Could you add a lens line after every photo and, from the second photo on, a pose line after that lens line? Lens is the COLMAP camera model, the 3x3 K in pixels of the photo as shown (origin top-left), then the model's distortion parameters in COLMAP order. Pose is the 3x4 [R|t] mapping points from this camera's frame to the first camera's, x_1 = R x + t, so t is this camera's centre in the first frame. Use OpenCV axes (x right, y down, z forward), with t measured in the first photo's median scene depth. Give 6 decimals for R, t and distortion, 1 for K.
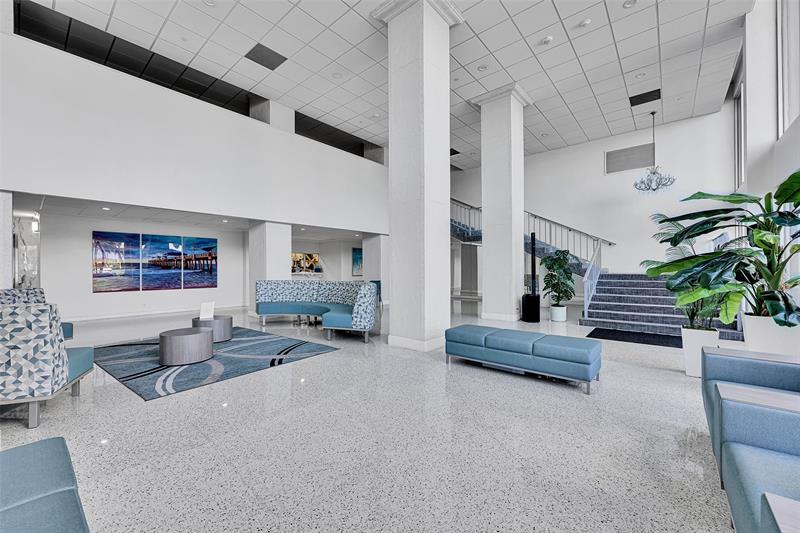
lens RADIAL K [[318.1, 0, 400.3], [0, 318.1, 268.9], [0, 0, 1]] dist [0.003360, 0.000861]
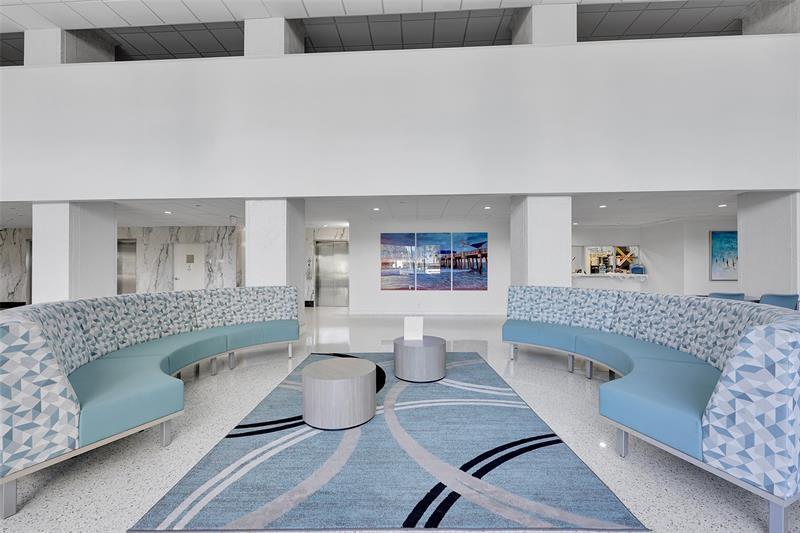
lens RADIAL K [[318.1, 0, 399.2], [0, 318.1, 270.0], [0, 0, 1]] dist [0.003360, 0.000861]
pose [[0.602599, 0.004013, -0.798034, -0.047446], [-0.000605, 0.999989, 0.004571, 0.000757], [0.798044, -0.002271, 0.602595, 0.330410]]
